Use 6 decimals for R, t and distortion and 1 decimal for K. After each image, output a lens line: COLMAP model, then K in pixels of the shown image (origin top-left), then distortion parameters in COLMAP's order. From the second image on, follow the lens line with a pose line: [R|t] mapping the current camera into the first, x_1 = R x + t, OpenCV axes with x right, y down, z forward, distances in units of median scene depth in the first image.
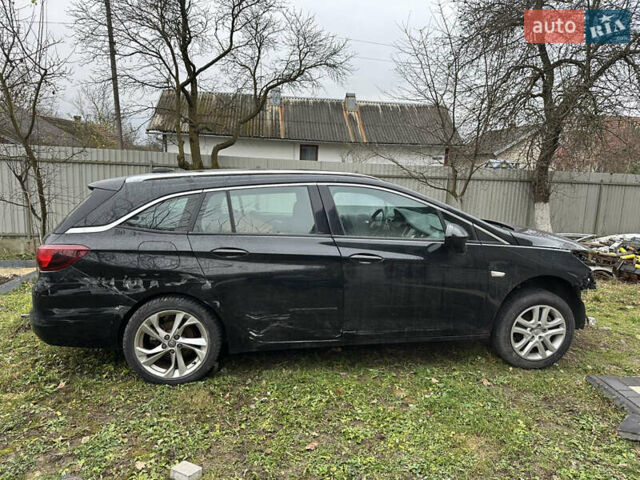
lens RADIAL K [[463.6, 0, 321.2], [0, 463.6, 240.8], [0, 0, 1]] dist [0.009203, -0.015565]
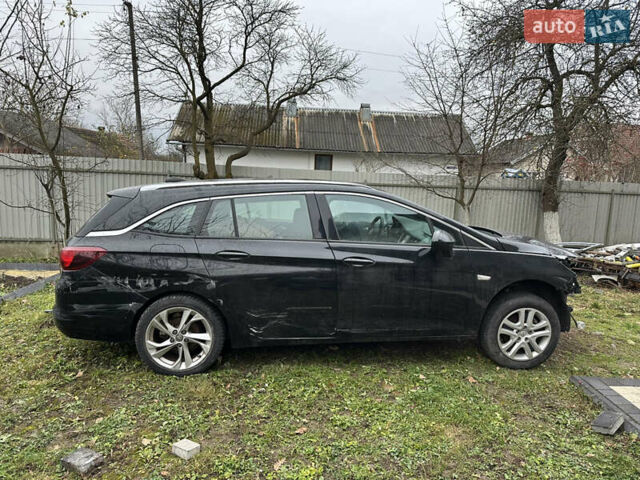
lens RADIAL K [[463.6, 0, 319.4], [0, 463.6, 238.9], [0, 0, 1]] dist [0.009203, -0.015565]
pose [[0.999107, 0.006541, -0.041744, 0.050480], [-0.007494, 0.999714, -0.022724, 0.010314], [0.041584, 0.023016, 0.998870, -0.080629]]
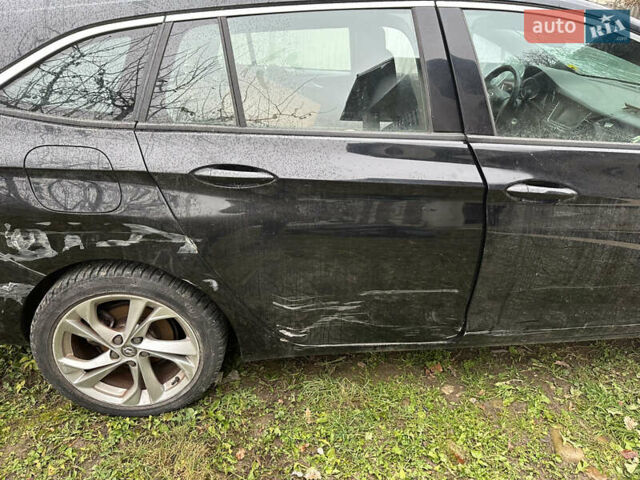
lens RADIAL K [[463.6, 0, 315.2], [0, 463.6, 256.8], [0, 0, 1]] dist [0.009203, -0.015565]
pose [[0.999135, 0.028292, -0.030489, -0.102286], [-0.016116, 0.939093, 0.343284, -0.052243], [0.038344, -0.342495, 0.938737, 0.551026]]
